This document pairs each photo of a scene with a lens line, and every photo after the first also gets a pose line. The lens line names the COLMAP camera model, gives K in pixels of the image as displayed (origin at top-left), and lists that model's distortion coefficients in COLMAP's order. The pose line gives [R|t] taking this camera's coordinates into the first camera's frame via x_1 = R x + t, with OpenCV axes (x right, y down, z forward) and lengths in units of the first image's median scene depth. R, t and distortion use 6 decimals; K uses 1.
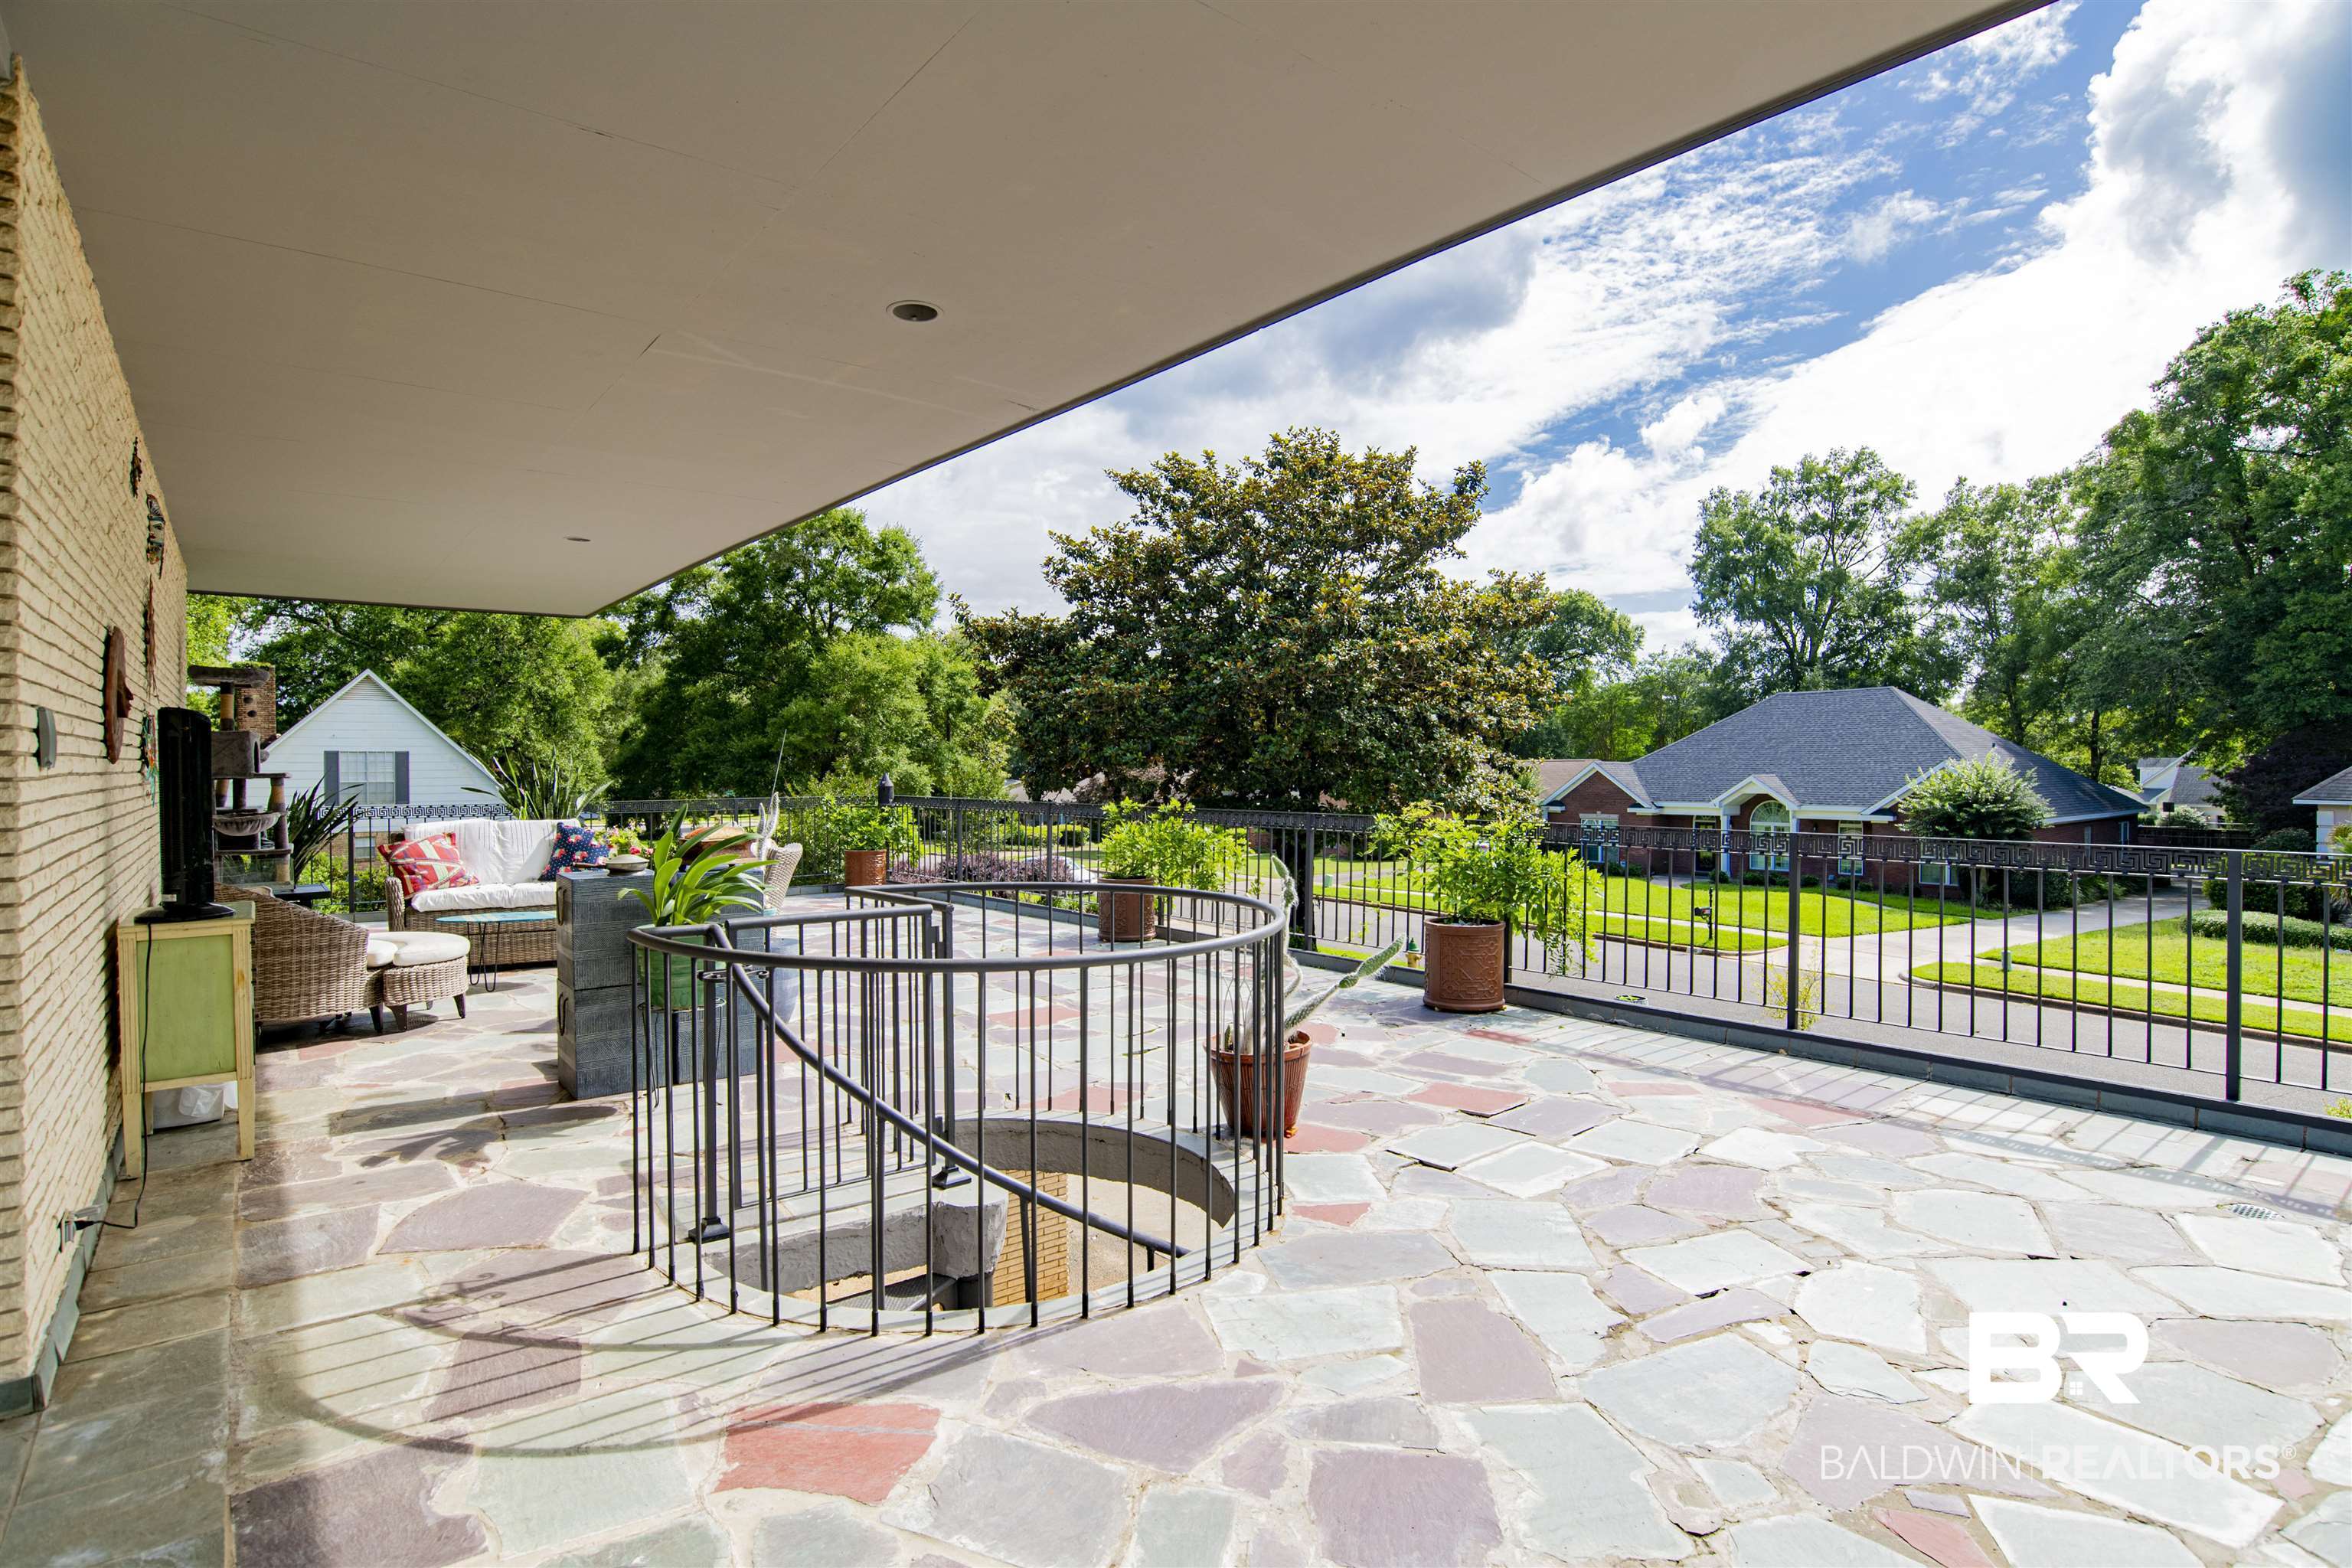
lens RADIAL K [[1200.5, 0, 1191.7], [0, 1200.5, 778.7], [0, 0, 1]] dist [-0.053620, 0.018628]
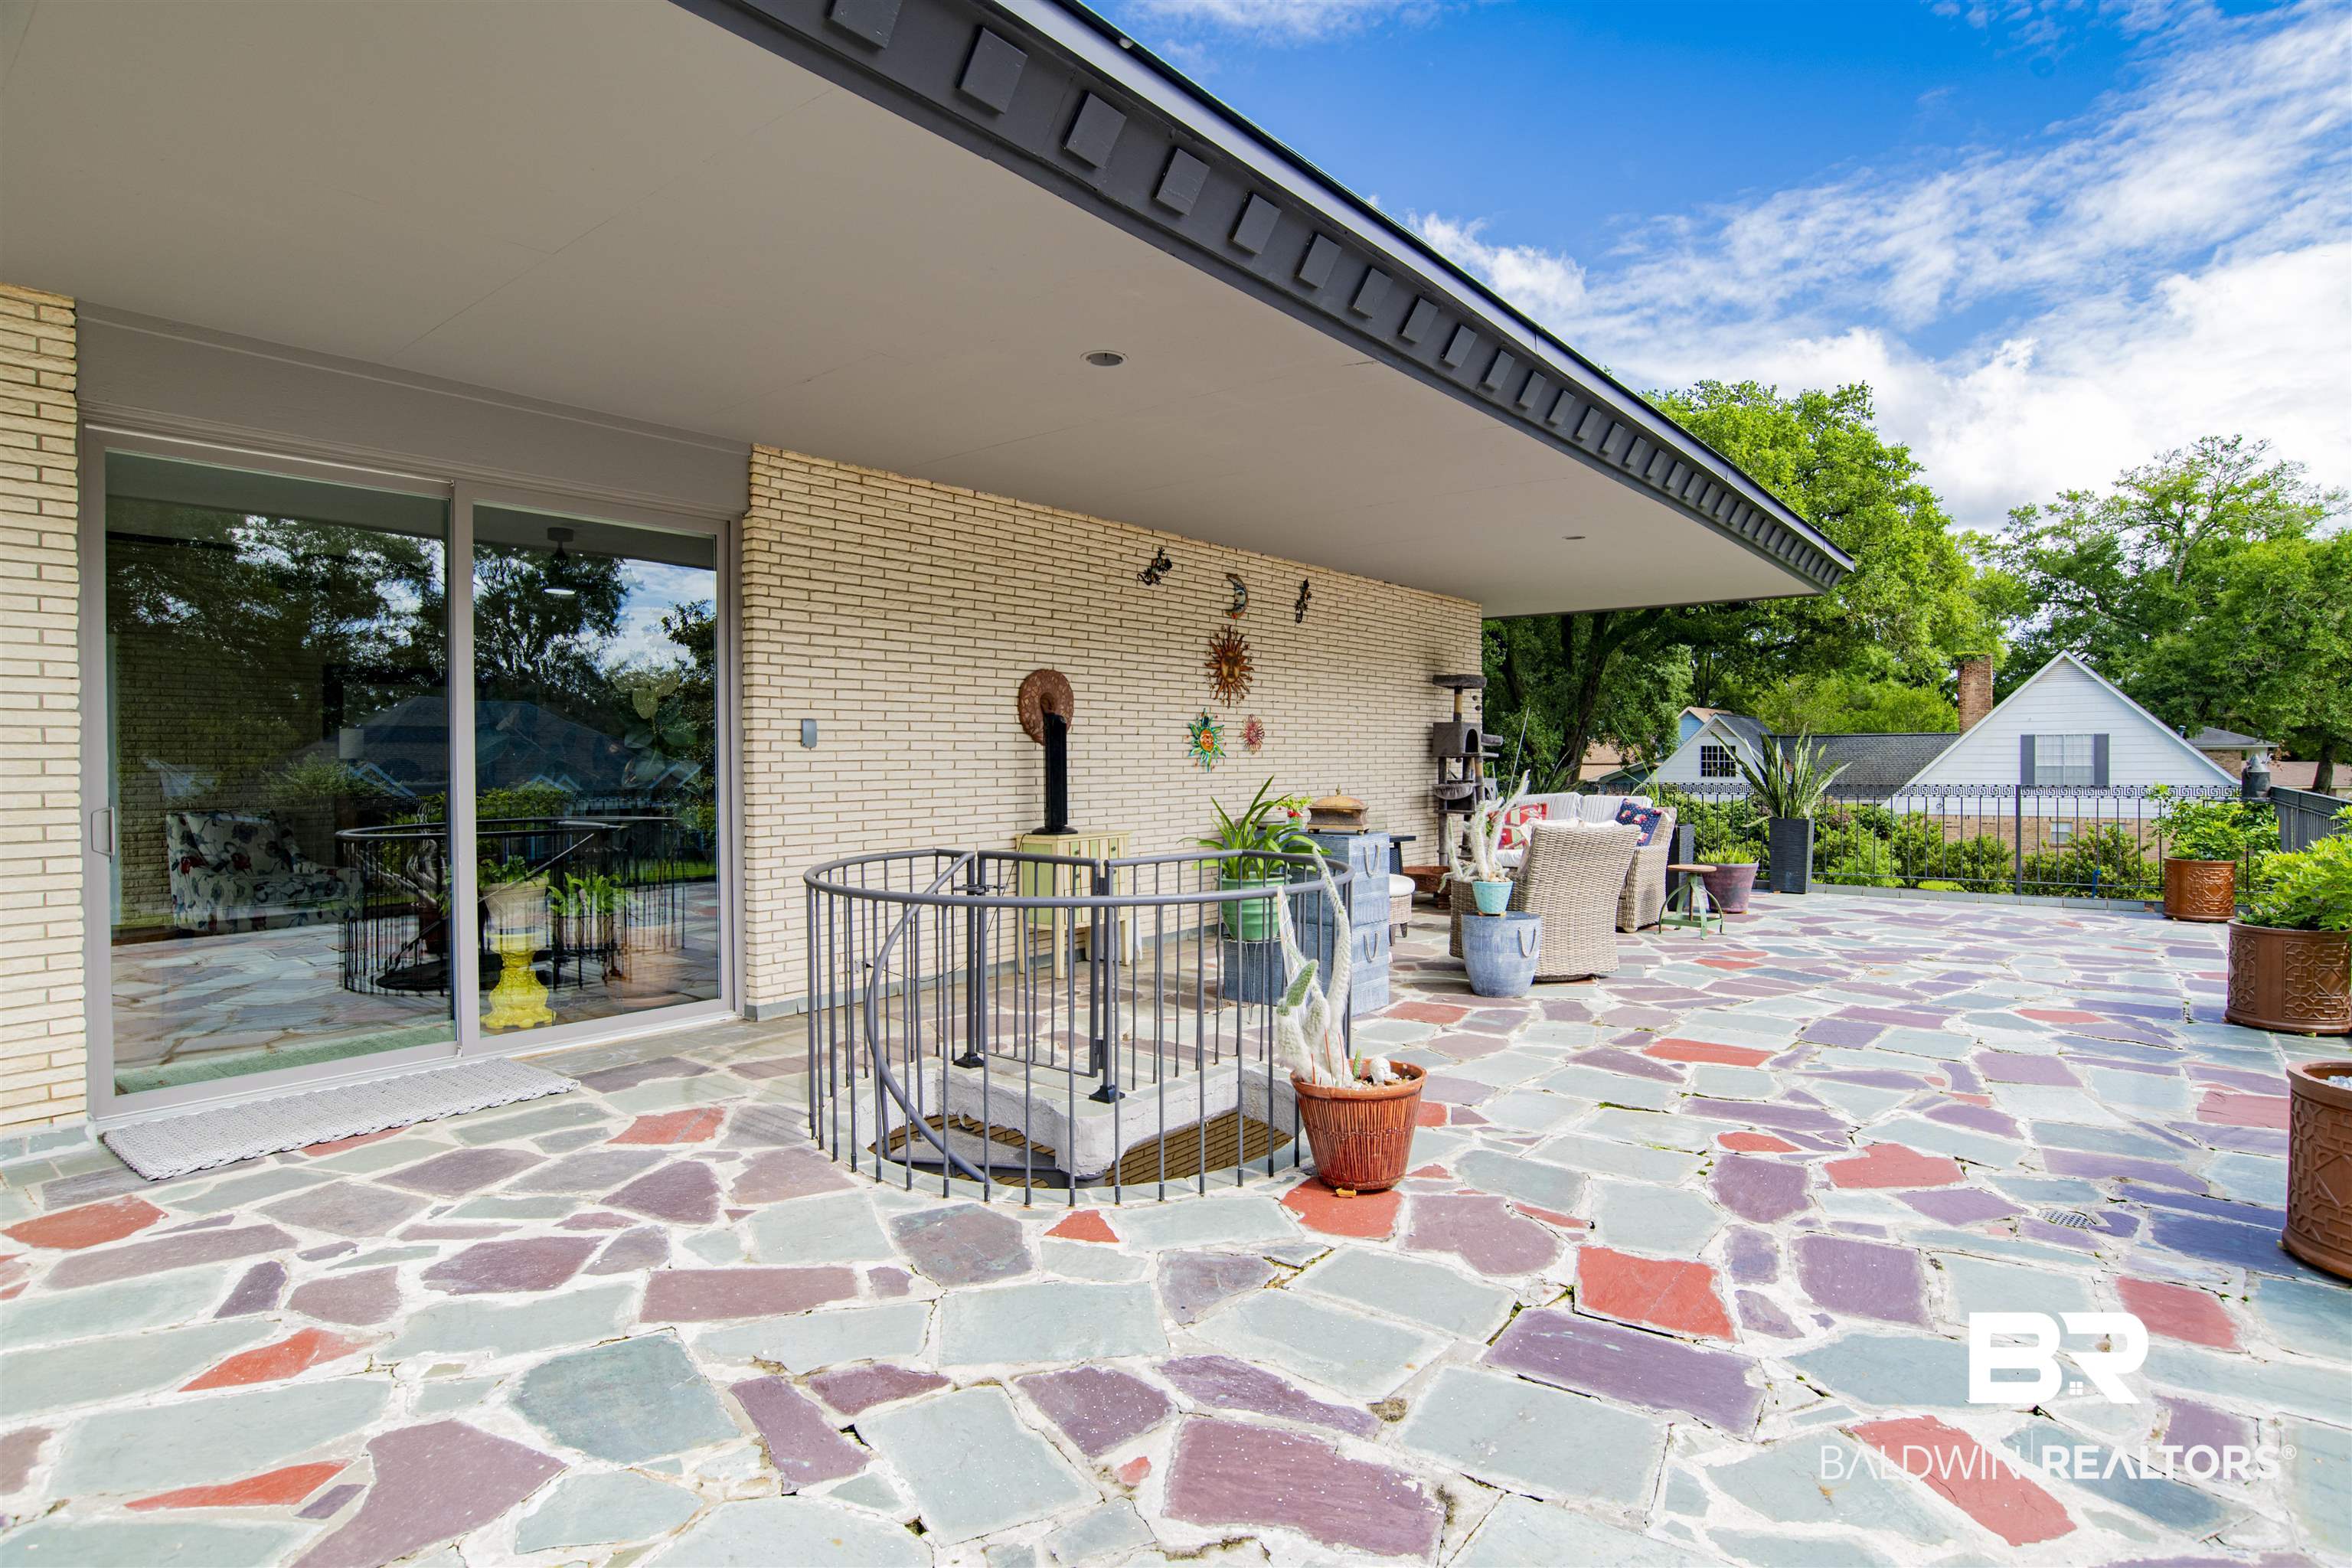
lens RADIAL K [[1200.5, 0, 1188.1], [0, 1200.5, 778.6], [0, 0, 1]] dist [-0.053620, 0.018628]
pose [[0.217745, 0.017966, -0.975840, 0.734740], [-0.004970, 0.999838, 0.017299, 0.002256], [0.975993, 0.001083, 0.217799, 0.631049]]
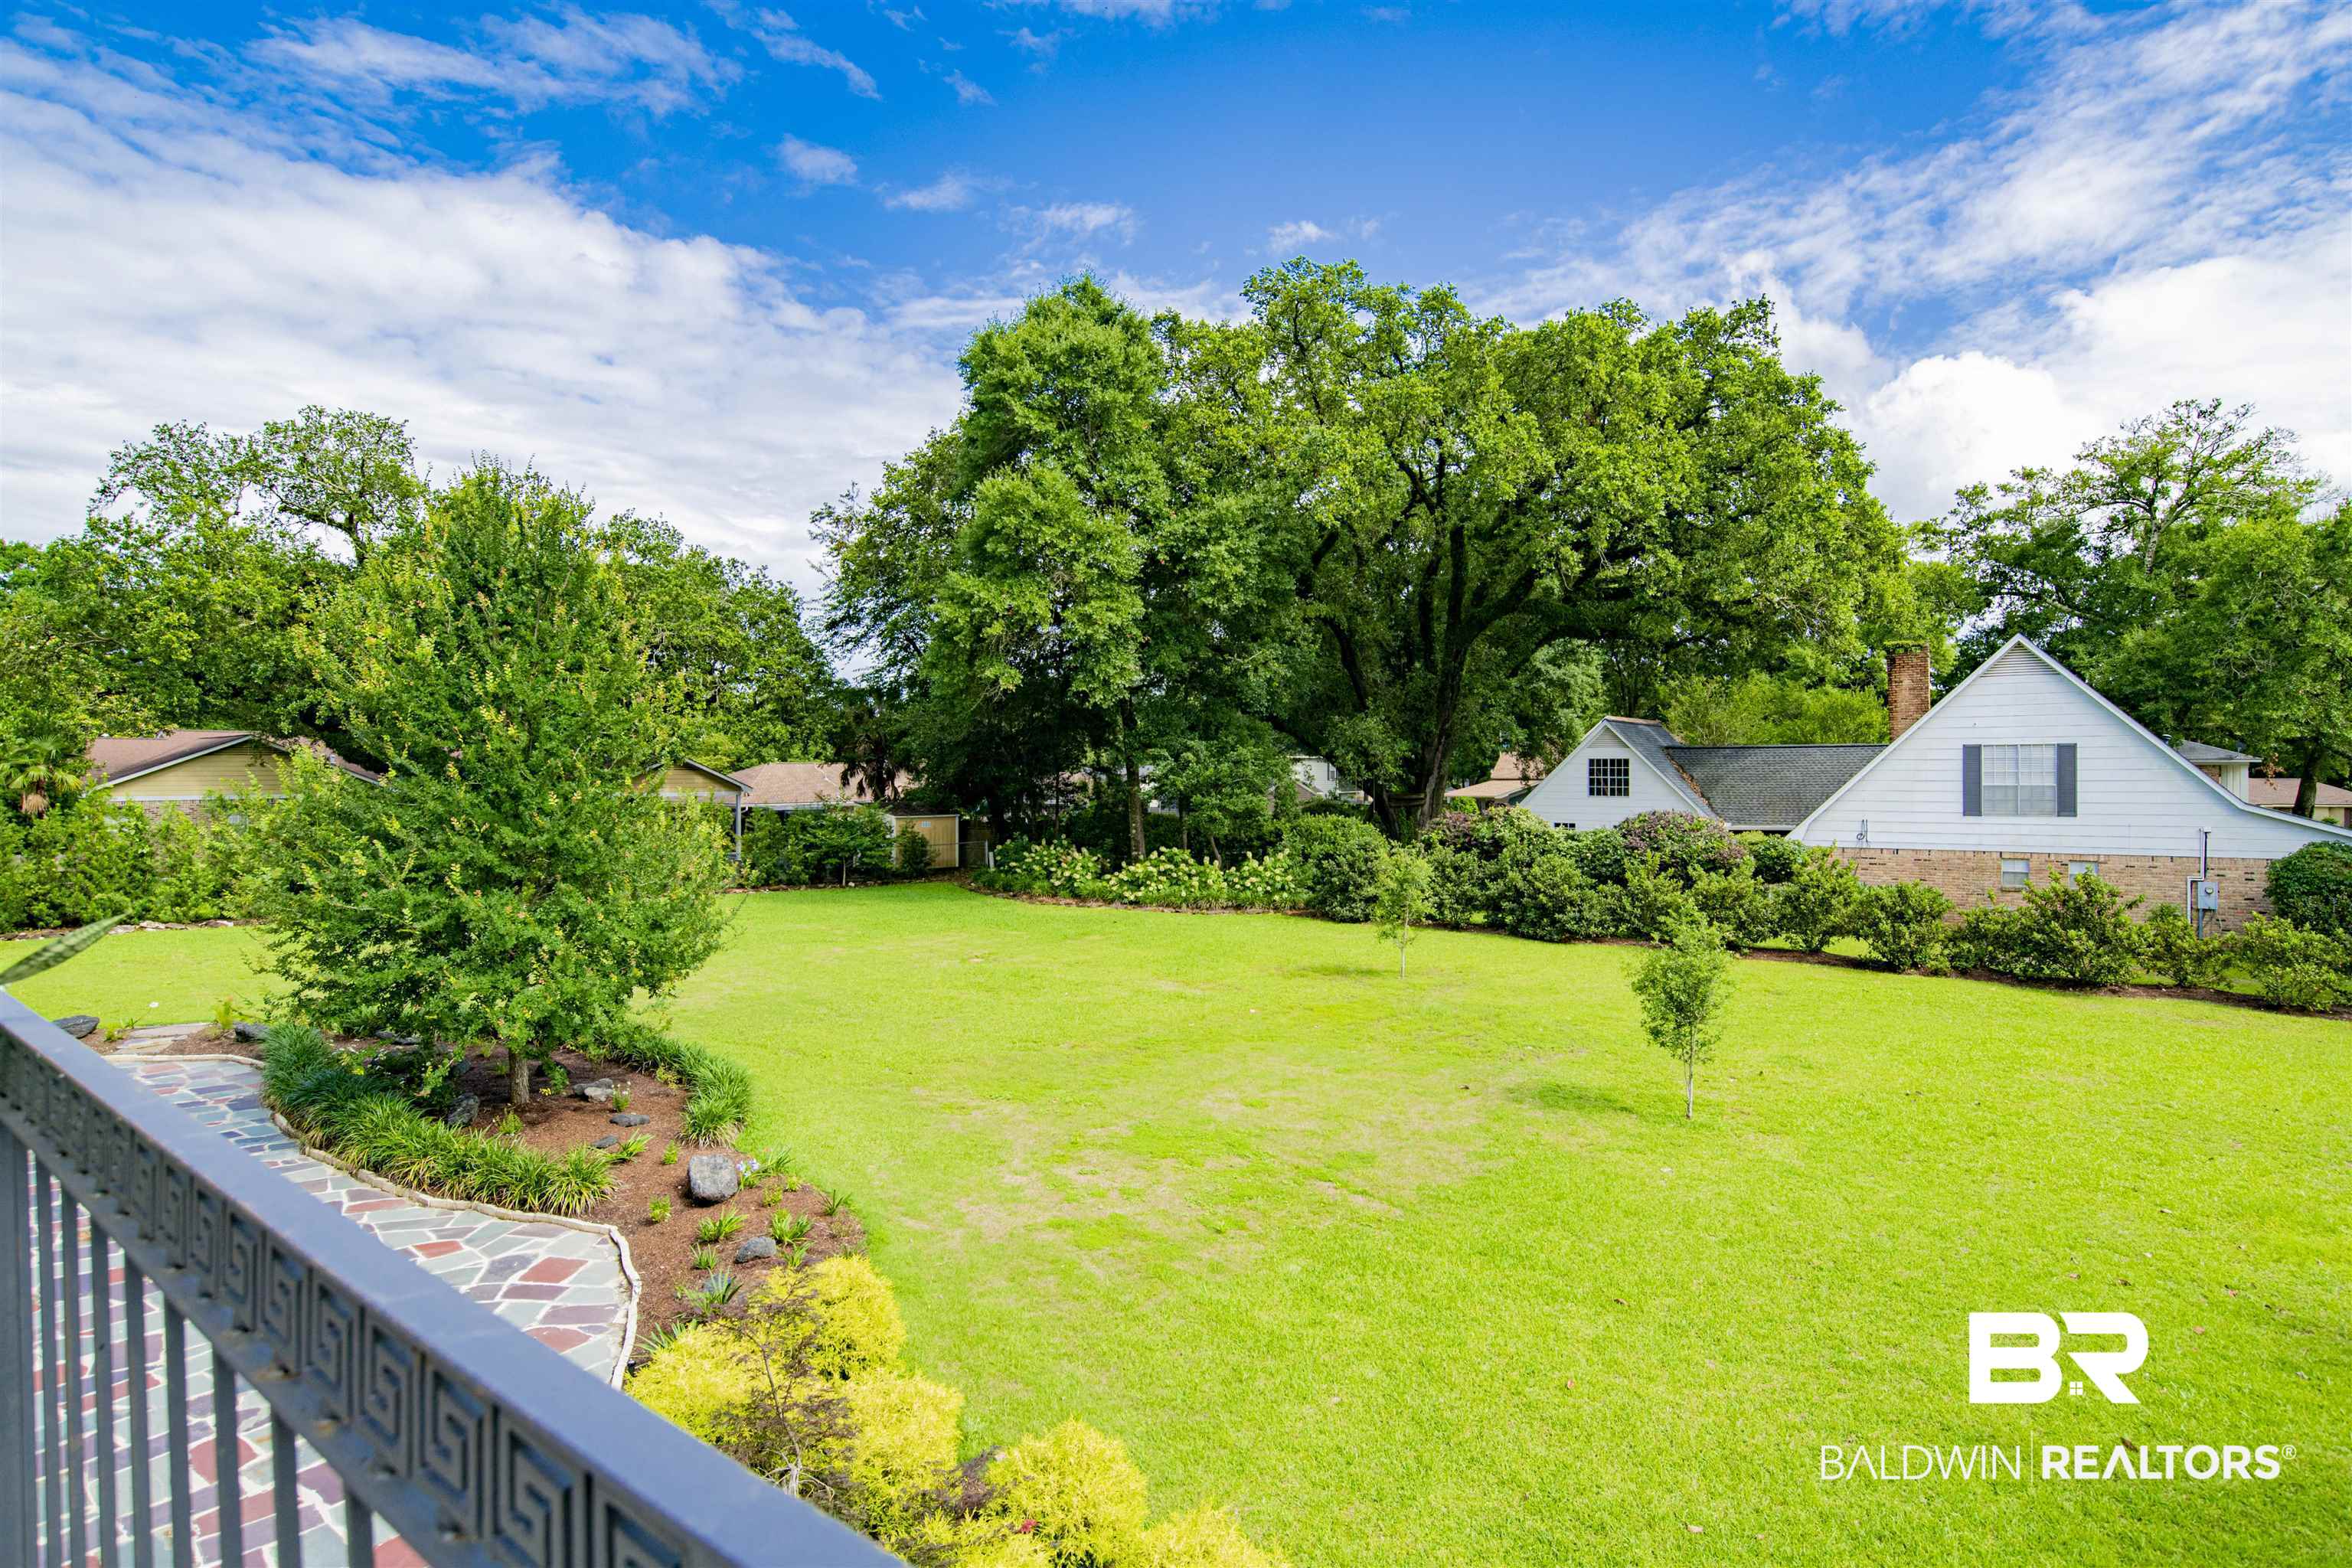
lens RADIAL K [[1200.5, 0, 1188.2], [0, 1200.5, 778.0], [0, 0, 1]] dist [-0.053620, 0.018628]
pose [[0.241684, 0.007853, -0.970323, -0.868653], [-0.007832, 0.999950, 0.006142, -0.018346], [0.970323, 0.006115, 0.241733, 2.516584]]
